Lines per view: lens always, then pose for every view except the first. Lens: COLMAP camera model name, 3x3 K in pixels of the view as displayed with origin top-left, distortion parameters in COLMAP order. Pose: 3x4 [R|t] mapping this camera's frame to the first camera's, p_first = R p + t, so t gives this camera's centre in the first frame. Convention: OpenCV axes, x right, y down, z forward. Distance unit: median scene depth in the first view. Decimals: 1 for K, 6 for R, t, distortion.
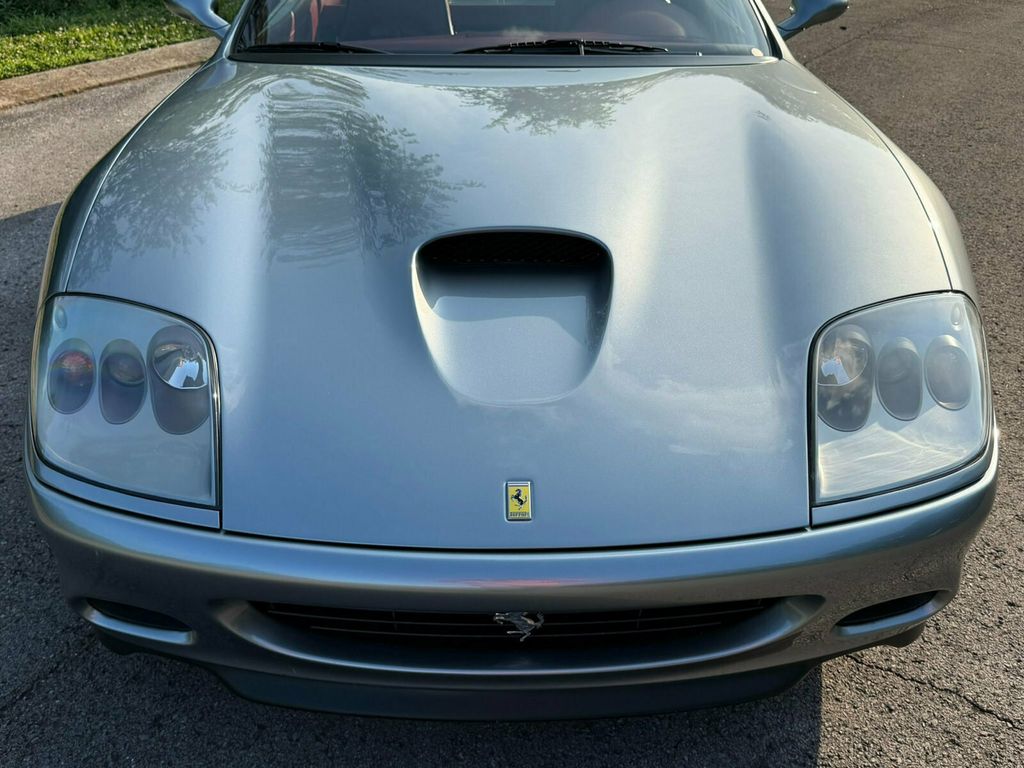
lens RADIAL K [[987.2, 0, 516.1], [0, 987.2, 387.1], [0, 0, 1]] dist [-0.000759, 0.000000]
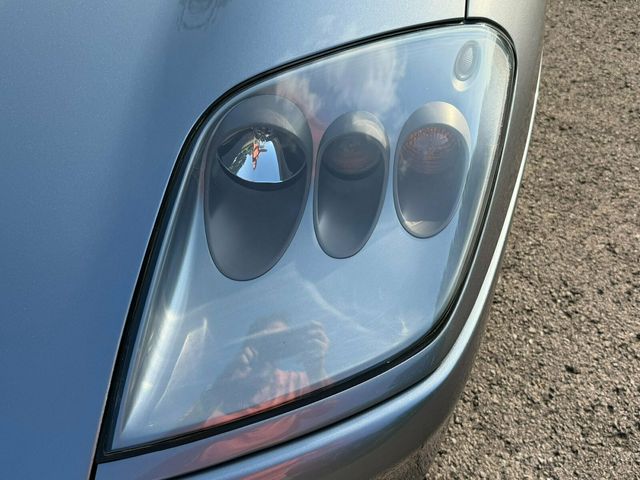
lens RADIAL K [[617.0, 0, 316.0], [0, 617.0, 235.7], [0, 0, 1]] dist [-0.000759, 0.000000]
pose [[0.995803, -0.010872, -0.090879, 0.337162], [0.039703, 0.945950, 0.321872, -0.086986], [0.082468, -0.324130, 0.942411, 0.512237]]
